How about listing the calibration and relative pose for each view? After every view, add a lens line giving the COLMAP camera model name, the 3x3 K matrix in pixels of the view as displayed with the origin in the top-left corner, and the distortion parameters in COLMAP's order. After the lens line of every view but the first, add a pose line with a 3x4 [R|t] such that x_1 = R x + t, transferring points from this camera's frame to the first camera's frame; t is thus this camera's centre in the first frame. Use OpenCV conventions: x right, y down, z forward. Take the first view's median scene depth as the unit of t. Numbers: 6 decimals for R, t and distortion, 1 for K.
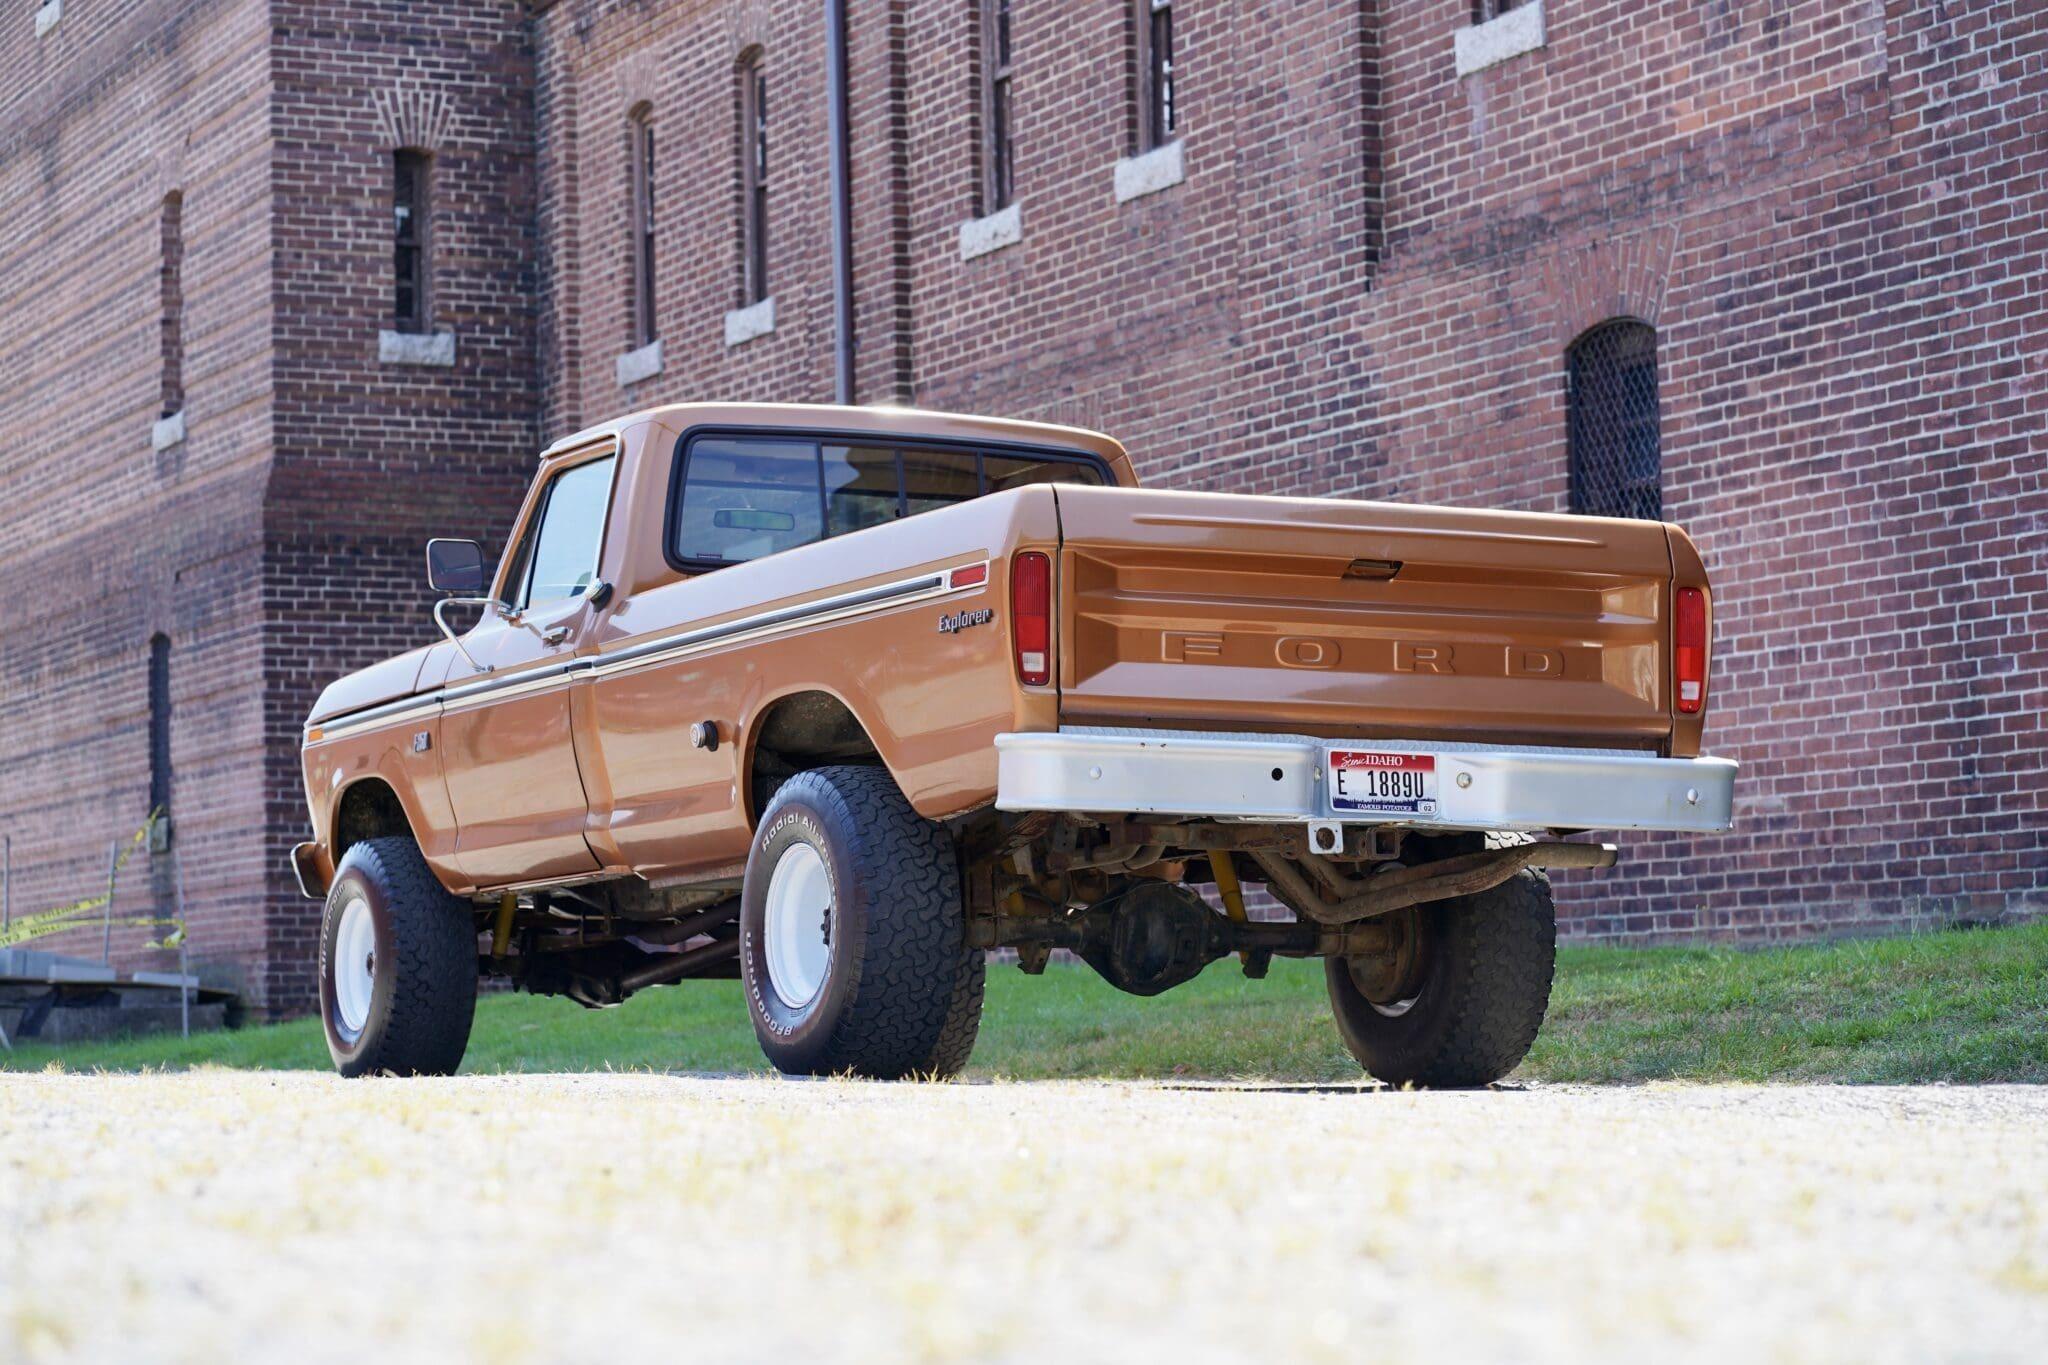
lens RADIAL K [[4920.1, 0, 850.6], [0, 4920.1, 677.1], [0, 0, 1]] dist [-0.044104, 0.000000]
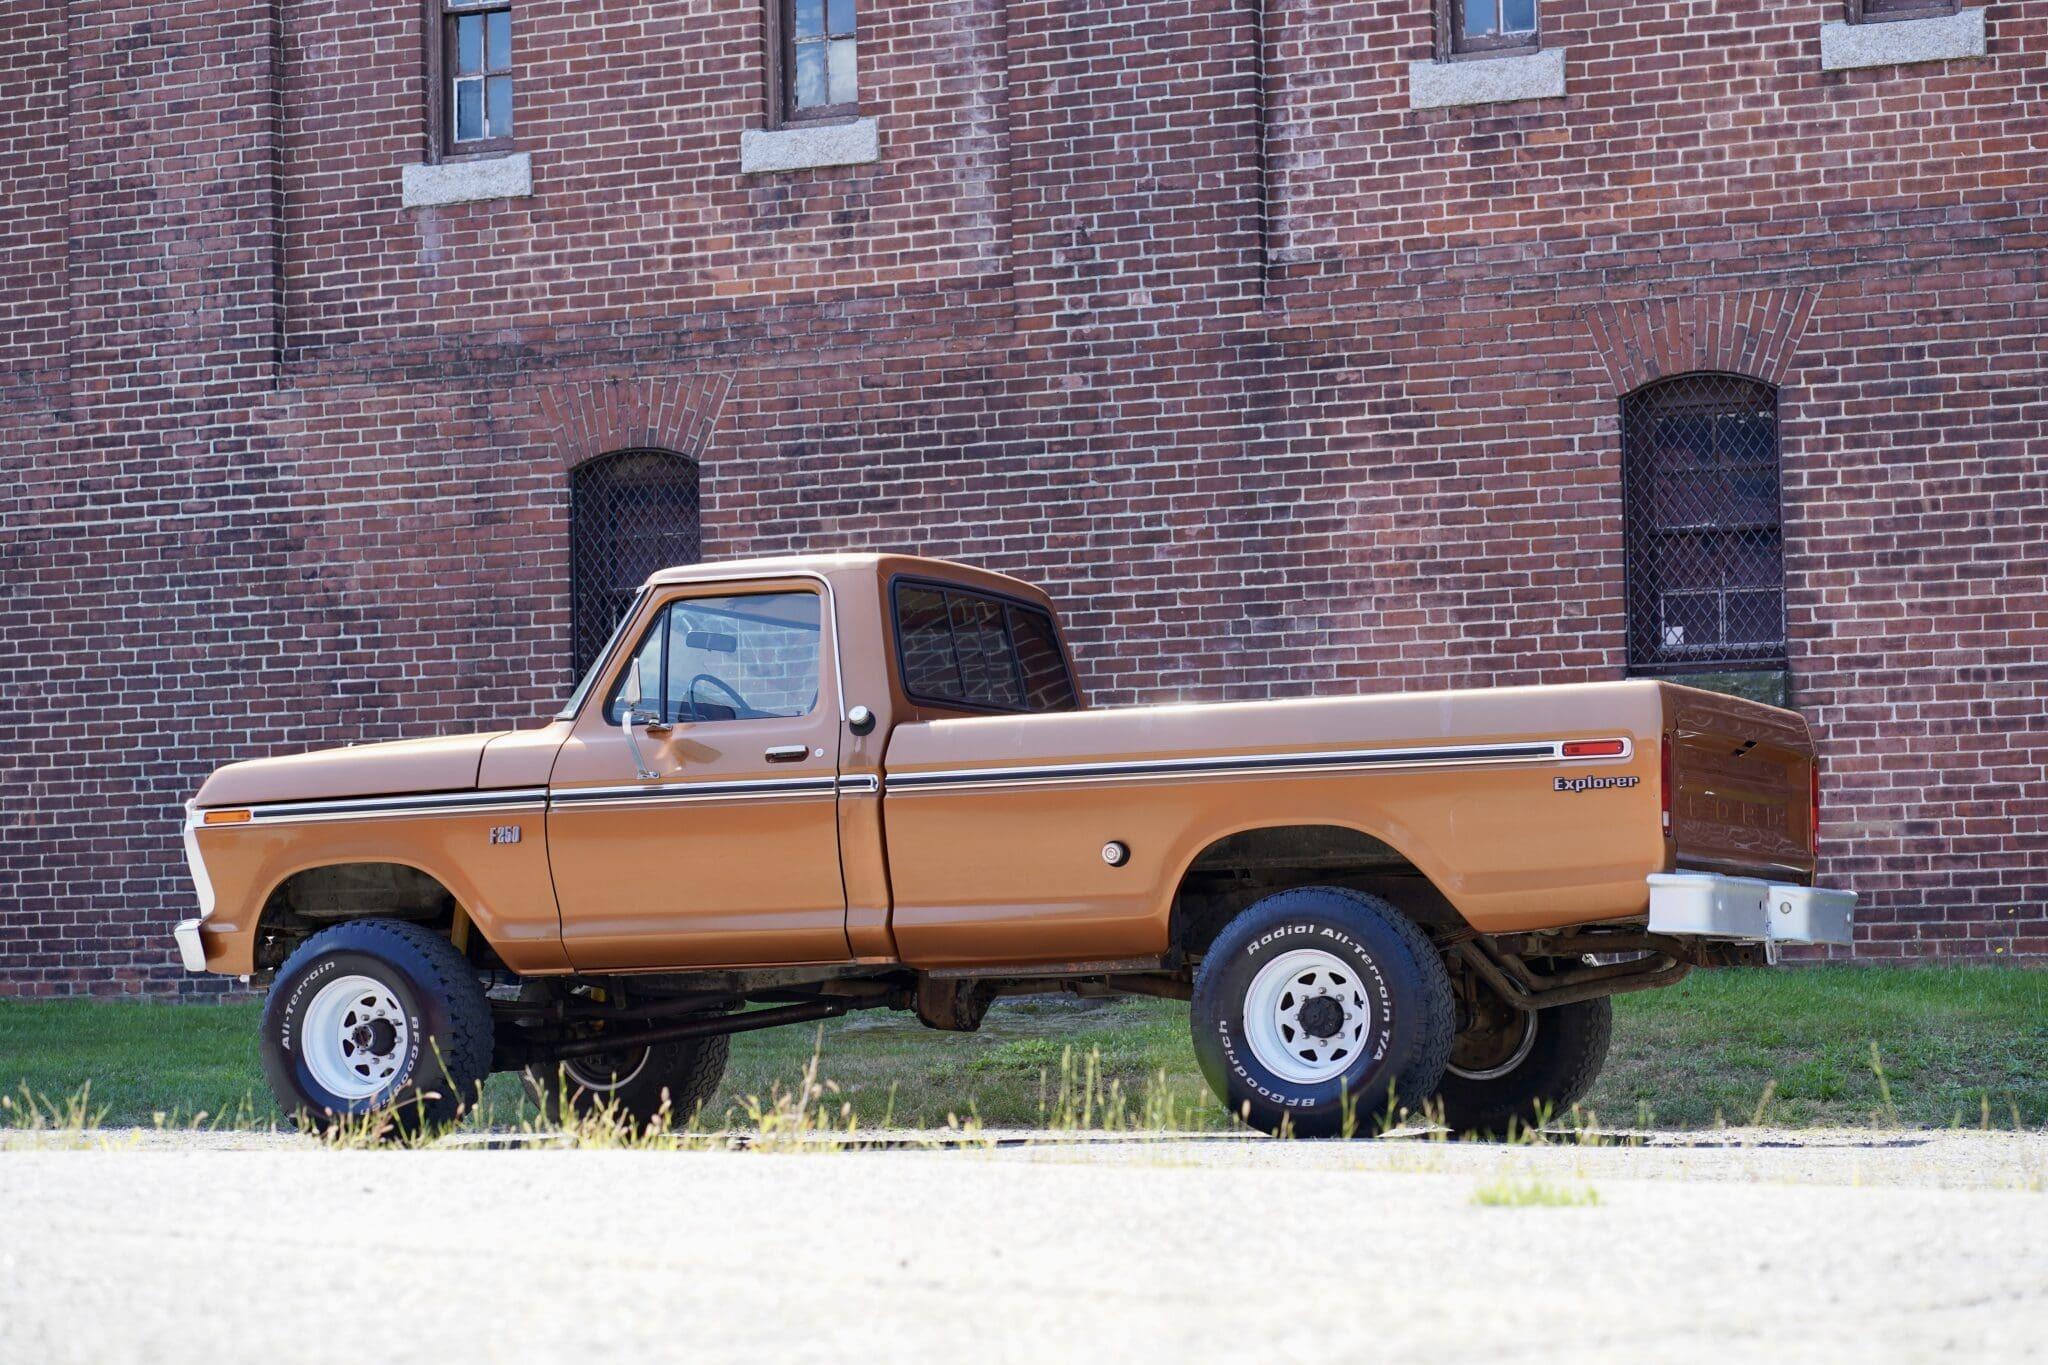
lens RADIAL K [[4920.1, 0, 969.3], [0, 4920.1, 706.9], [0, 0, 1]] dist [-0.044104, 0.000000]
pose [[0.749003, 0.035547, 0.661612, -0.544578], [-0.043280, 0.999052, -0.004680, -0.010578], [-0.661151, -0.025129, 0.749832, 0.087115]]
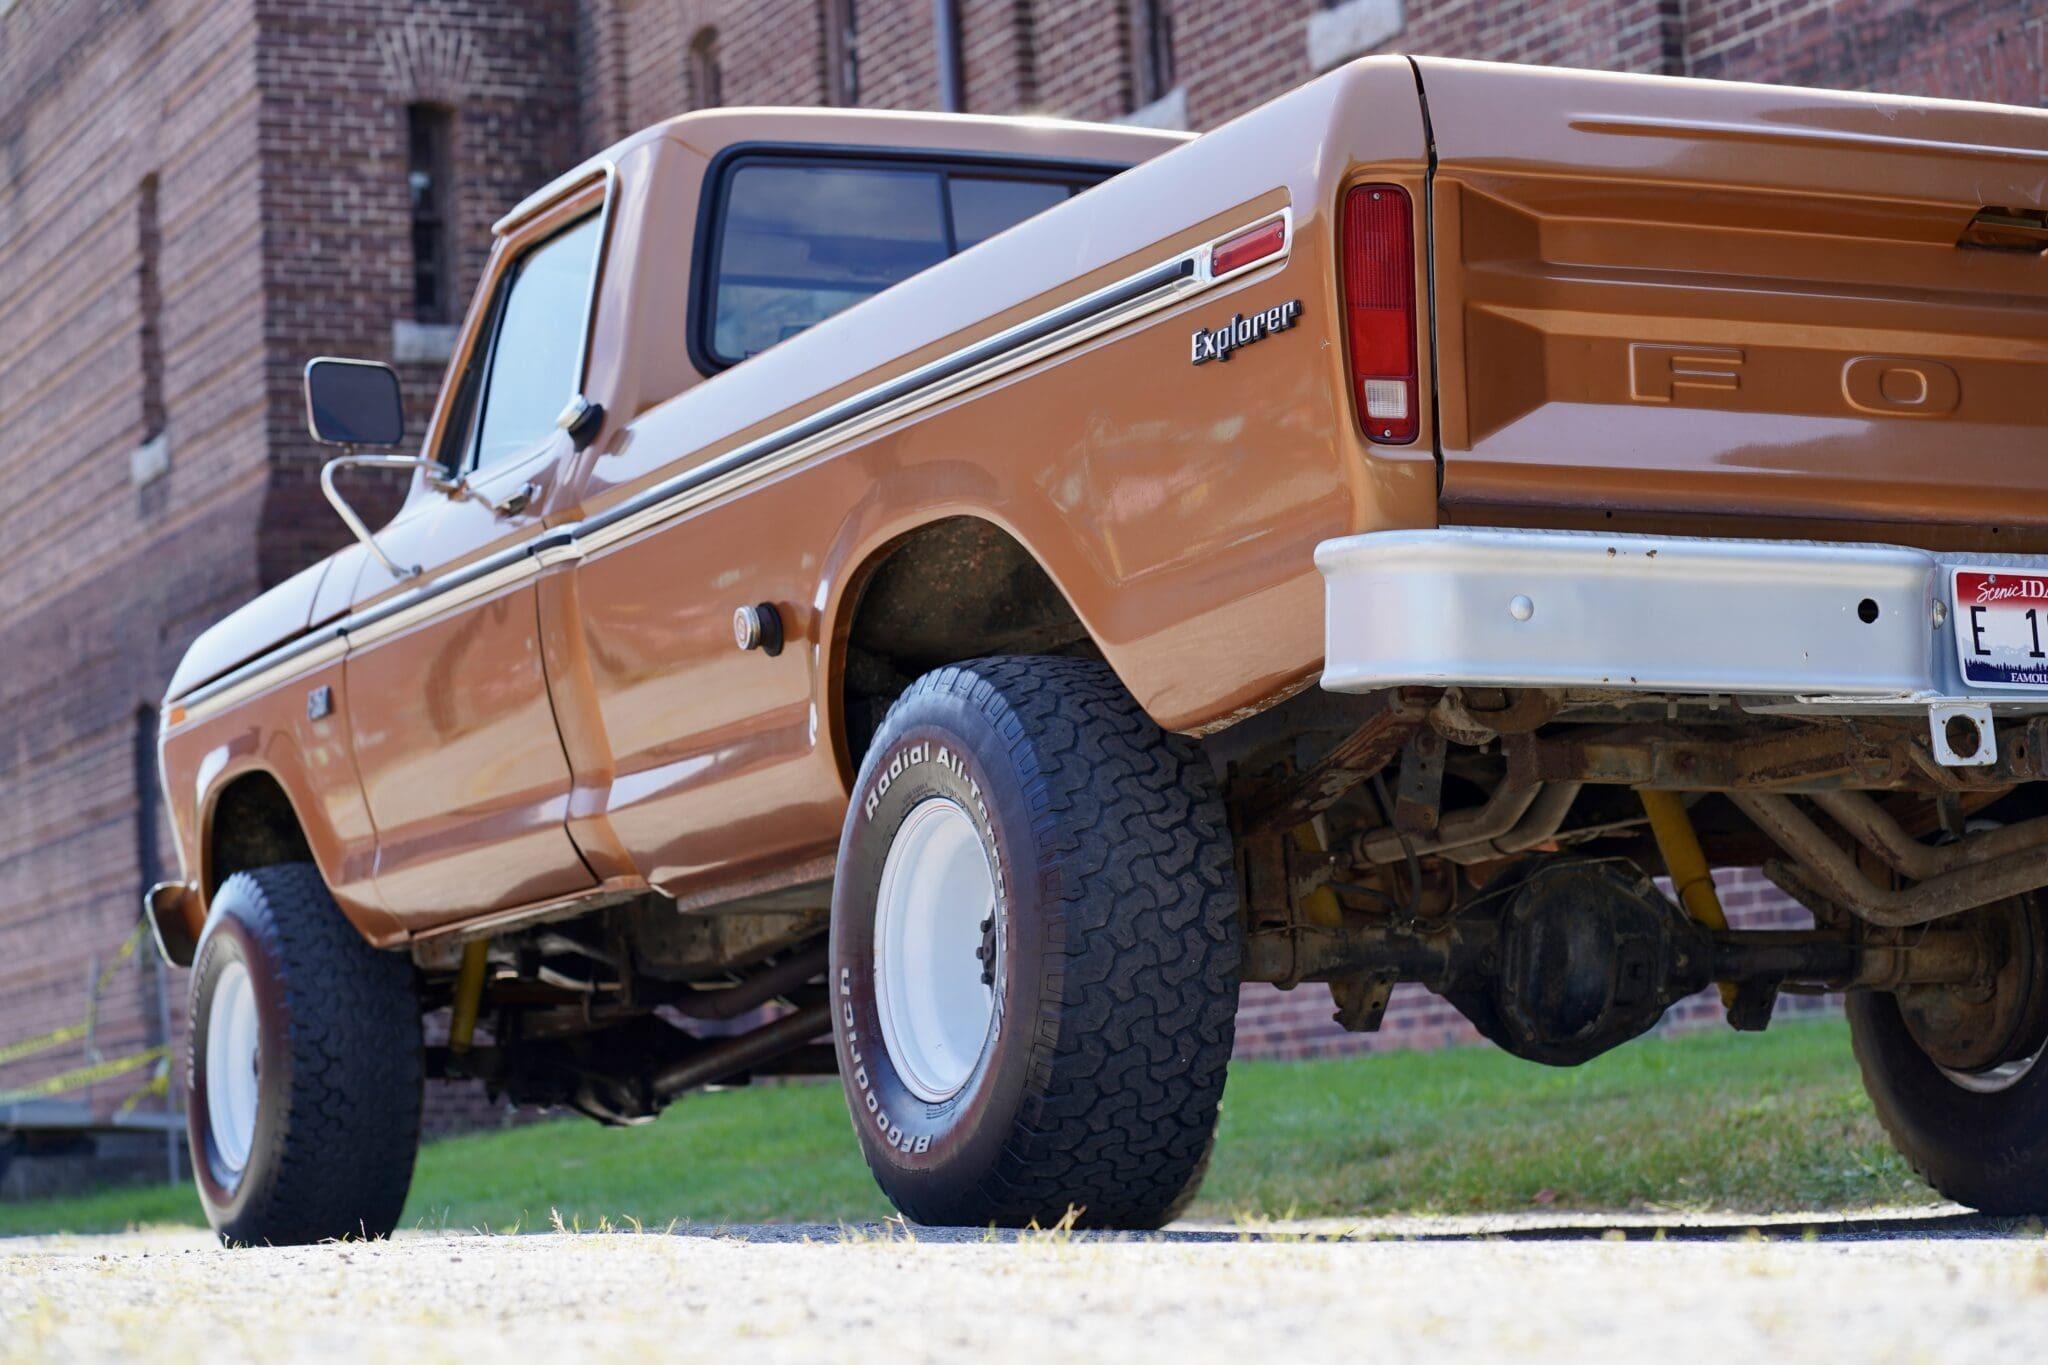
lens RADIAL K [[4920.1, 0, 933.3], [0, 4920.1, 739.4], [0, 0, 1]] dist [-0.044104, 0.000000]
pose [[0.999575, -0.028464, -0.006258, -0.004176], [0.028369, 0.999488, -0.014809, 0.021732], [0.006676, 0.014625, 0.999871, 0.281862]]
